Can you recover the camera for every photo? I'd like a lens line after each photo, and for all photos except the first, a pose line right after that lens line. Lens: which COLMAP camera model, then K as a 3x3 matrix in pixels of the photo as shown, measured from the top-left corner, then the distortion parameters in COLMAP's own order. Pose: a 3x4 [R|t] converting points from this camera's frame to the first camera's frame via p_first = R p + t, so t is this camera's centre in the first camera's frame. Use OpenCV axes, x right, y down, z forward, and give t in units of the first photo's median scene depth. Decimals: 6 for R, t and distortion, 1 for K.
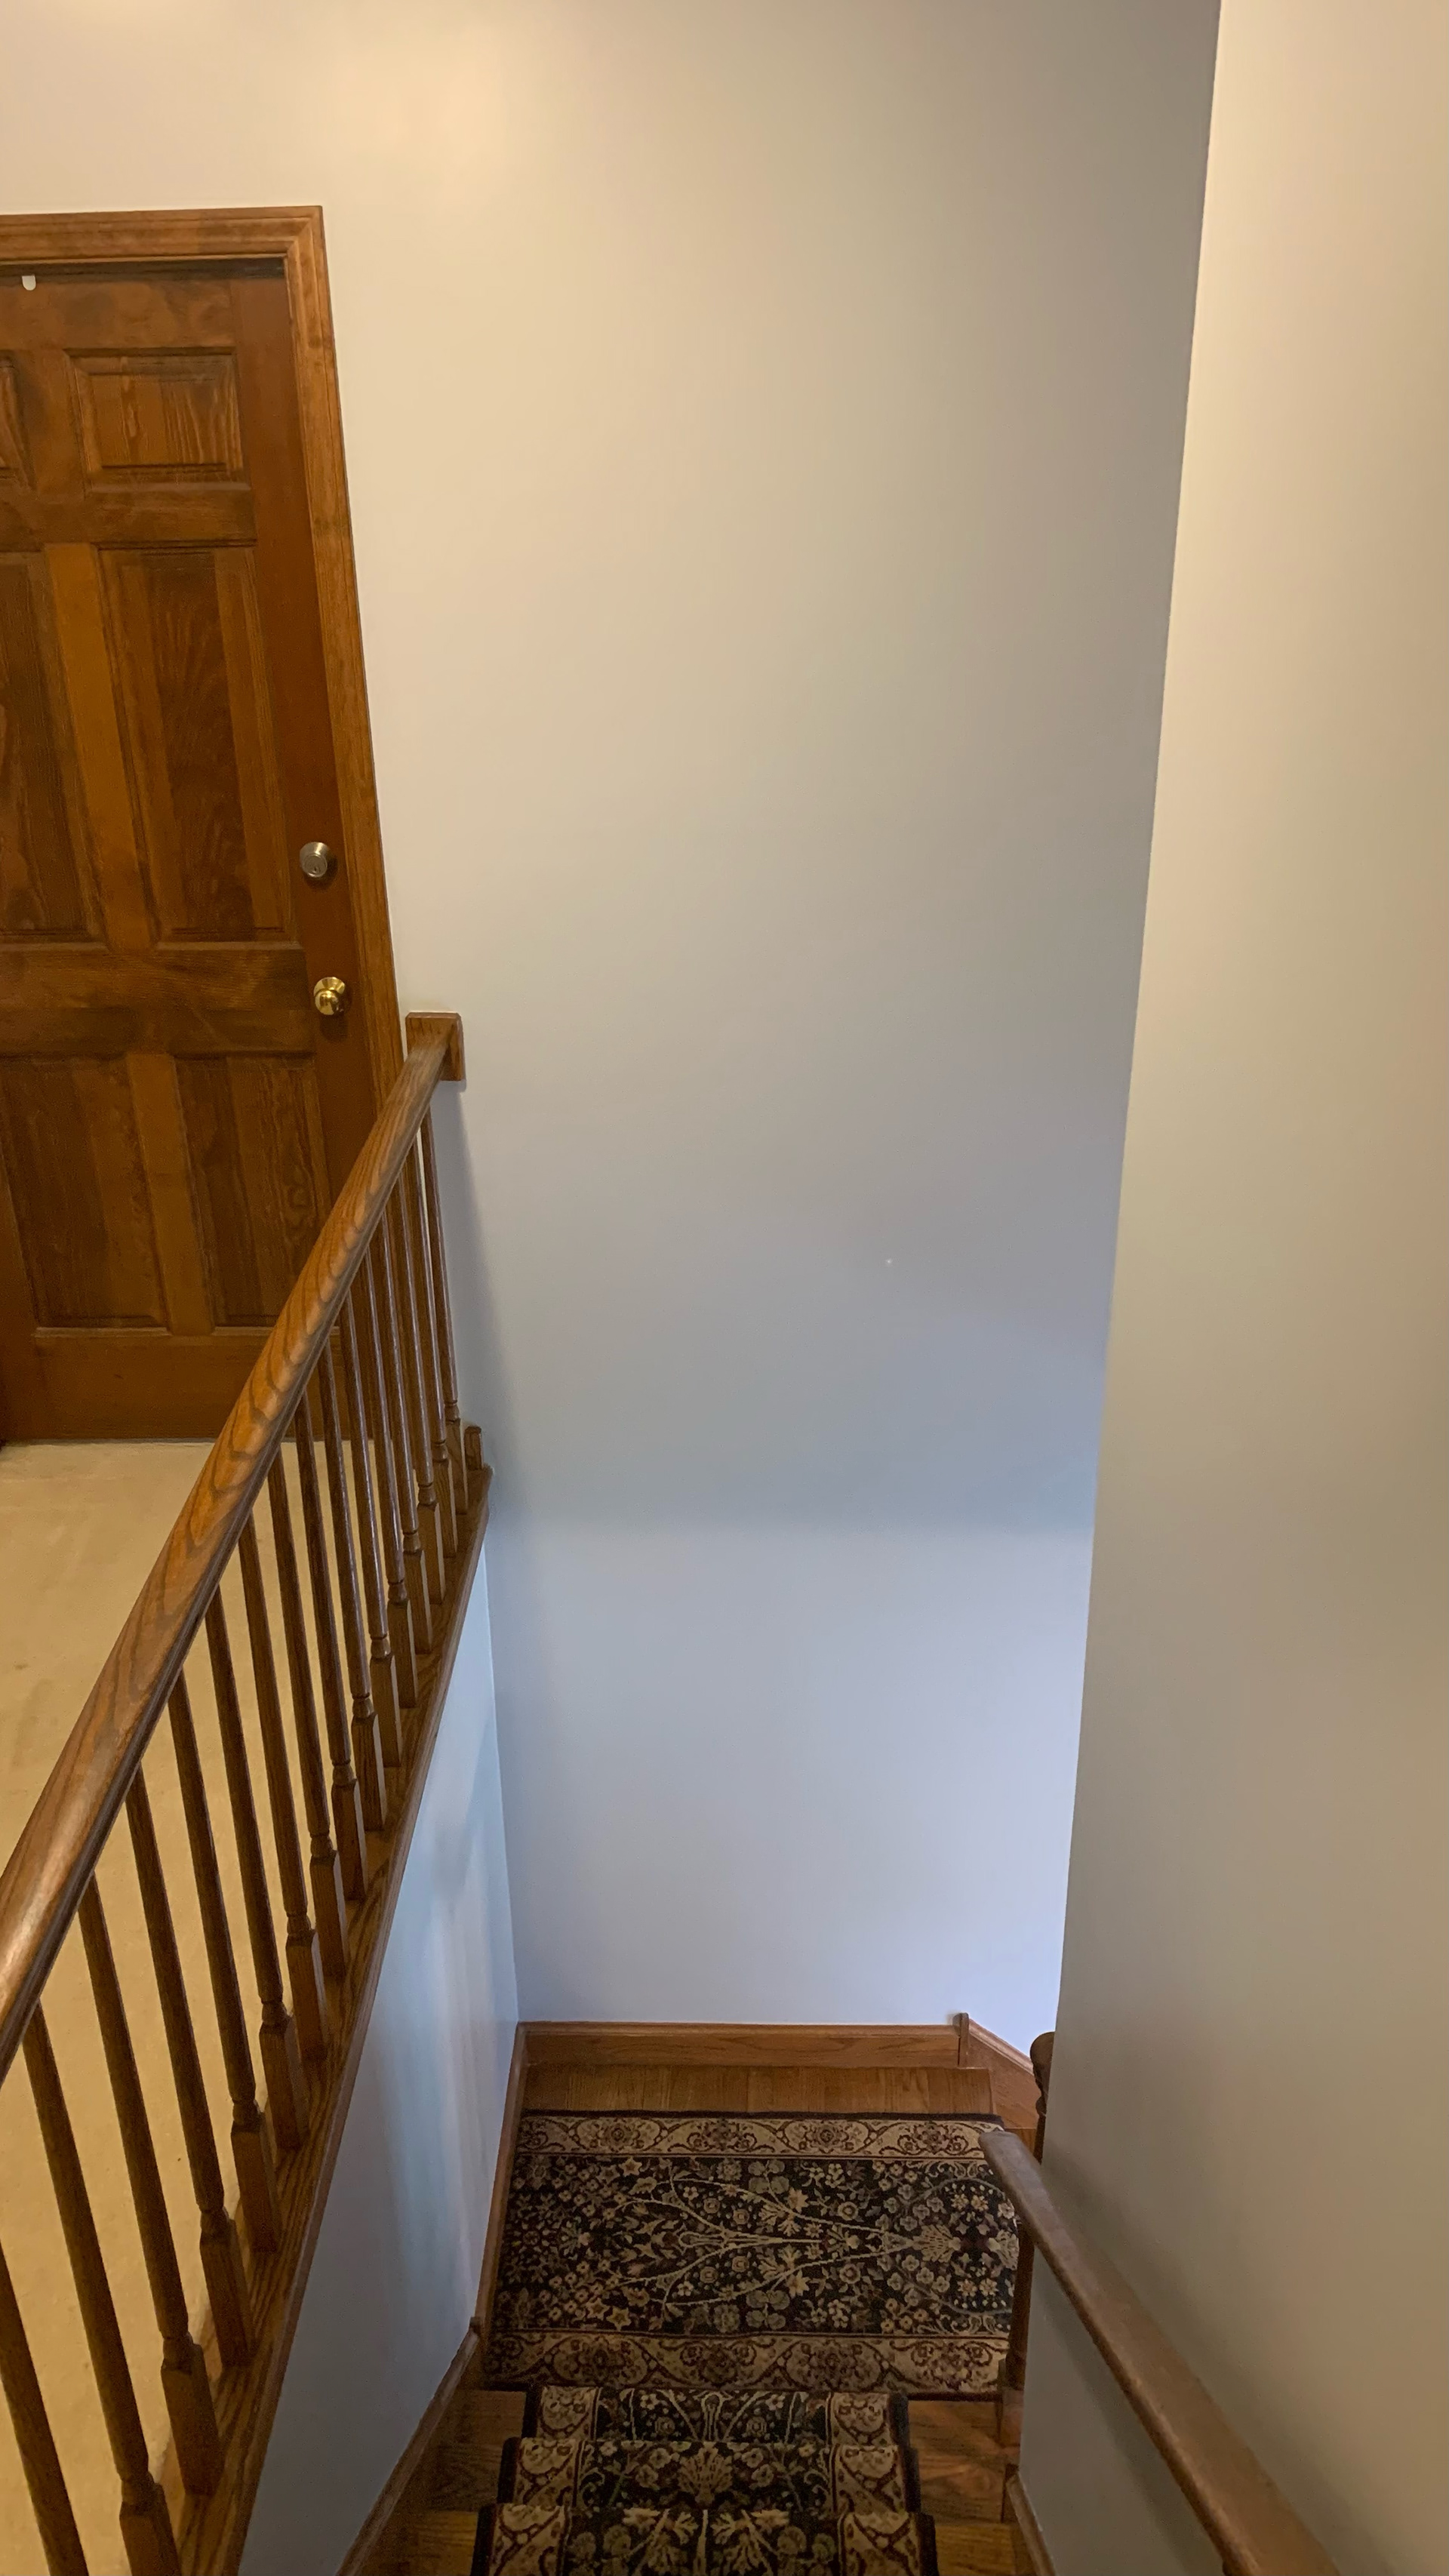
lens RADIAL K [[1988.5, 0, 710.0], [0, 1988.5, 1309.9], [0, 0, 1]] dist [0.062185, -0.061458]
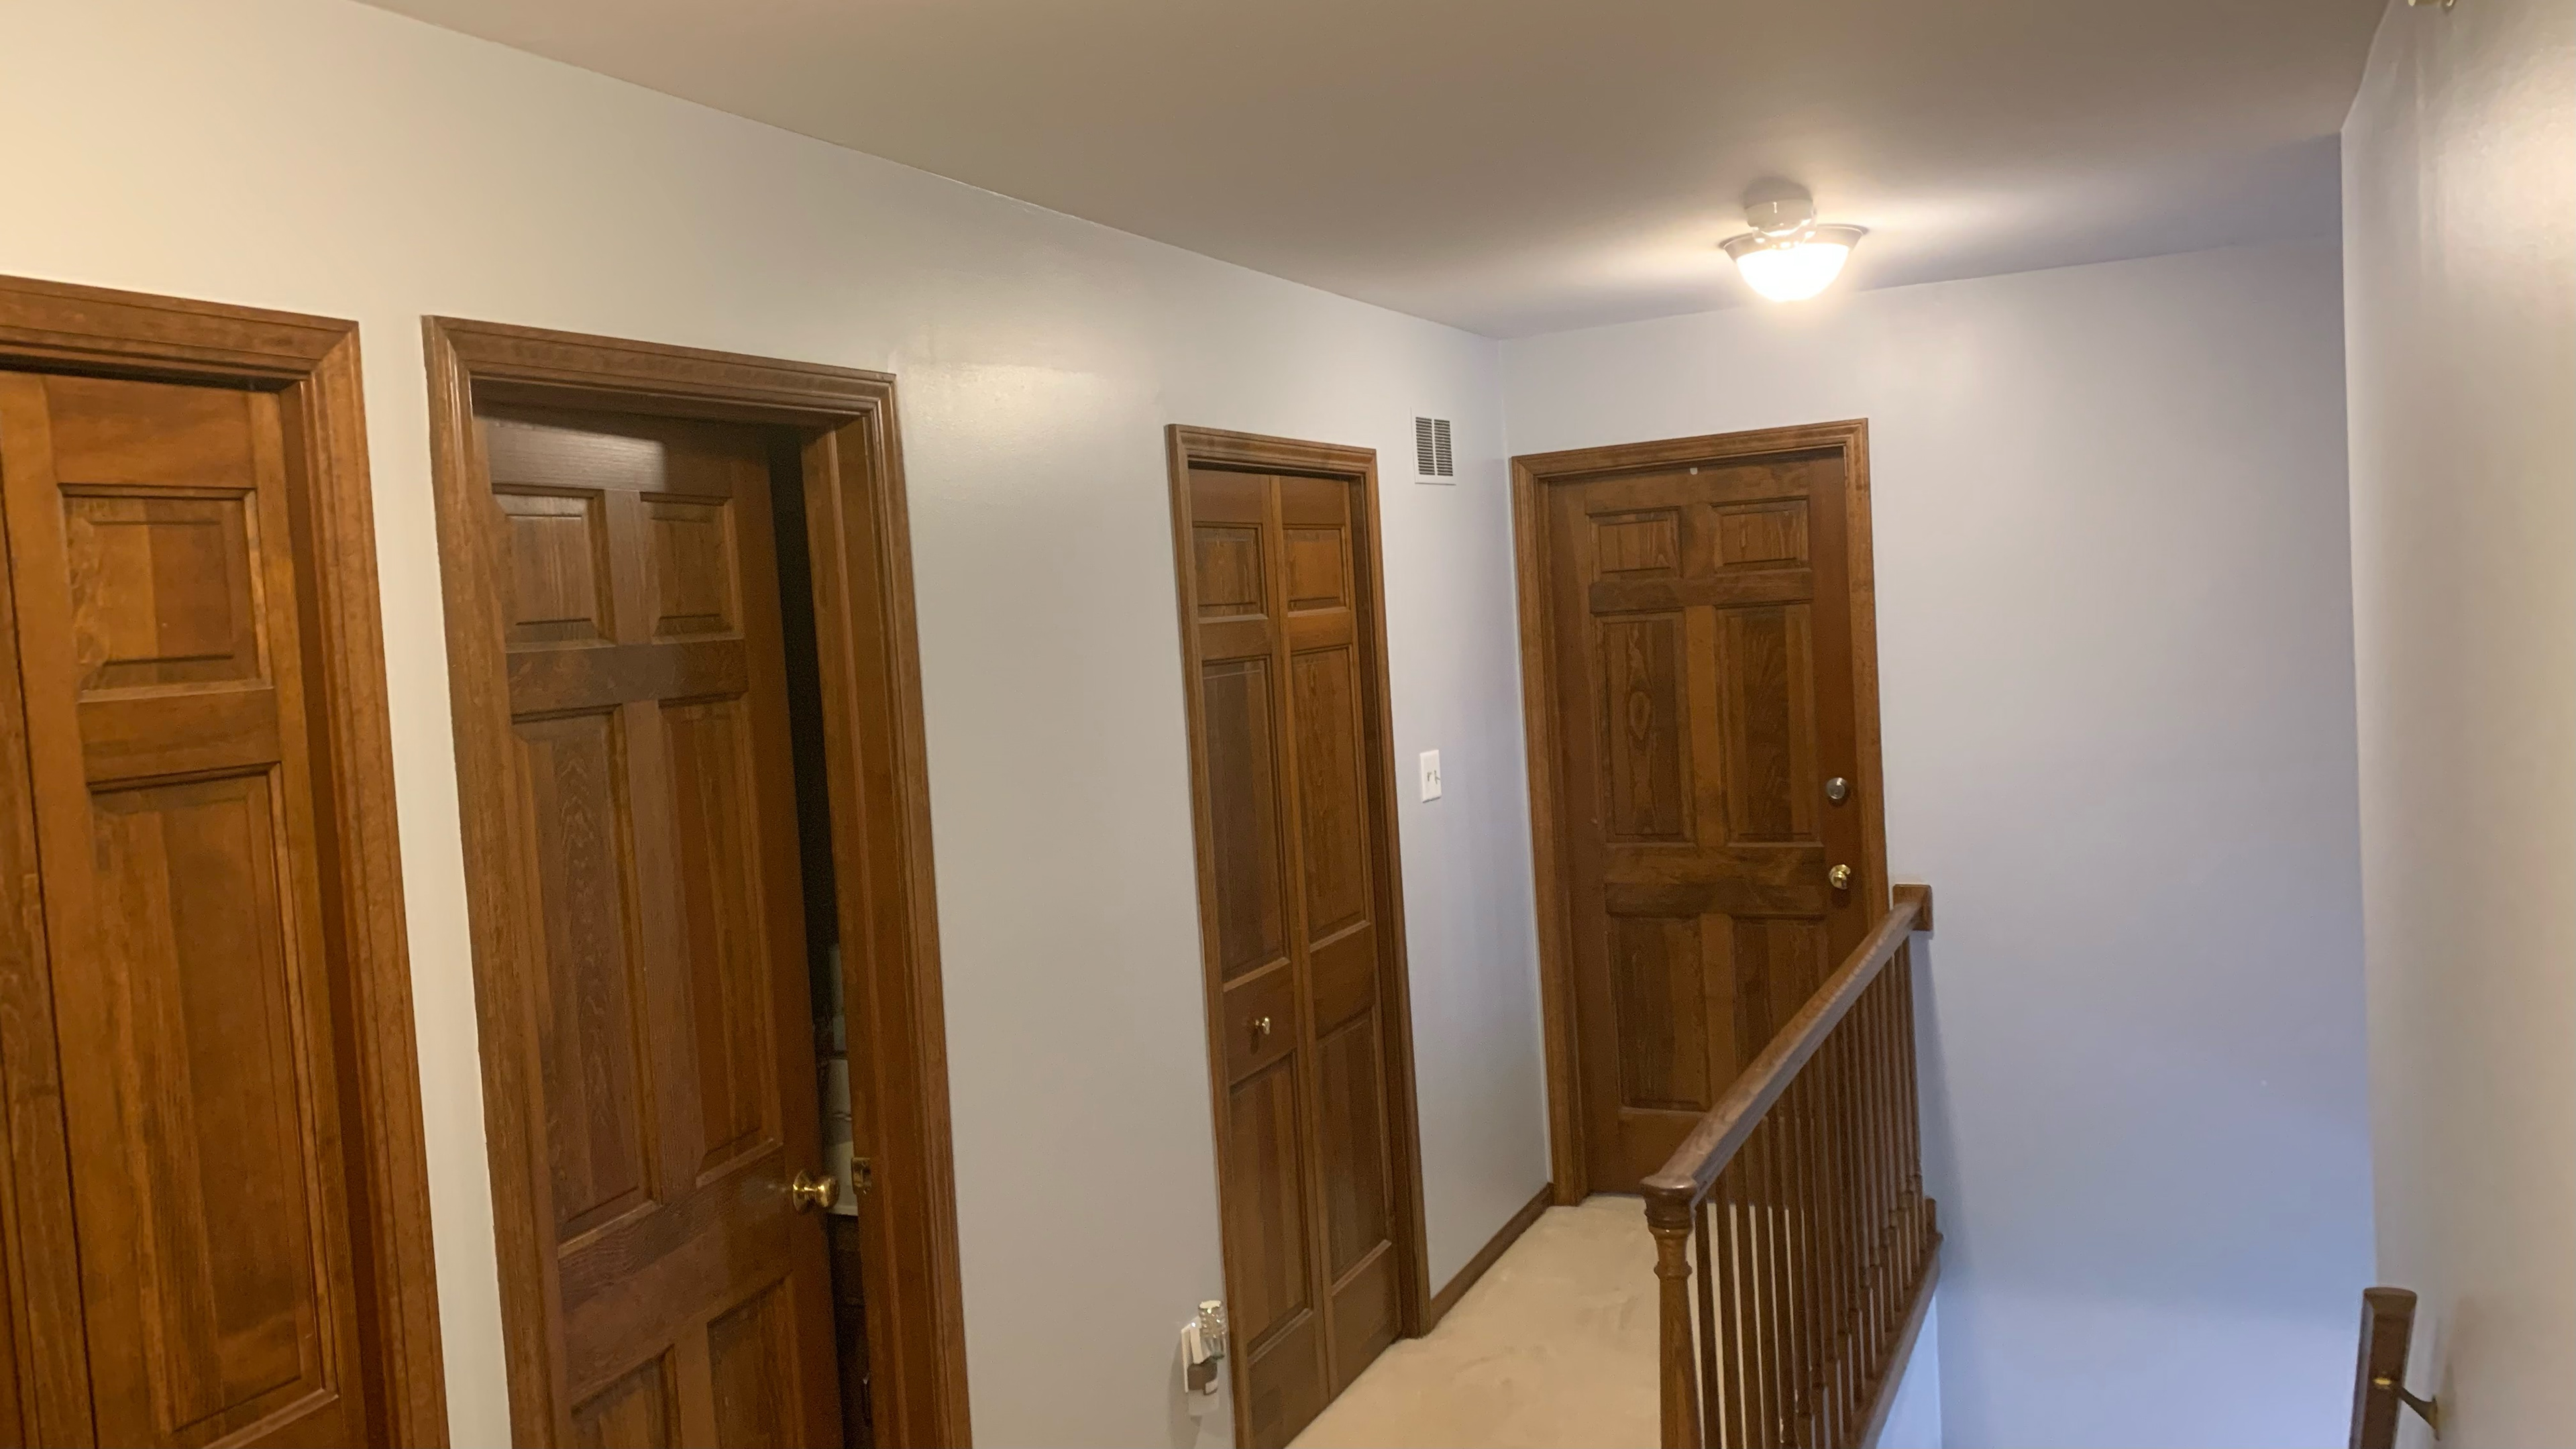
lens RADIAL K [[1988.6, 0, 1268.8], [0, 1988.6, 715.0], [0, 0, 1]] dist [0.062185, -0.061458]
pose [[0.904610, -0.010062, -0.426122, 0.065782], [-0.148495, 0.929651, -0.337191, 0.311742], [0.399537, 0.368304, 0.839477, -0.502038]]
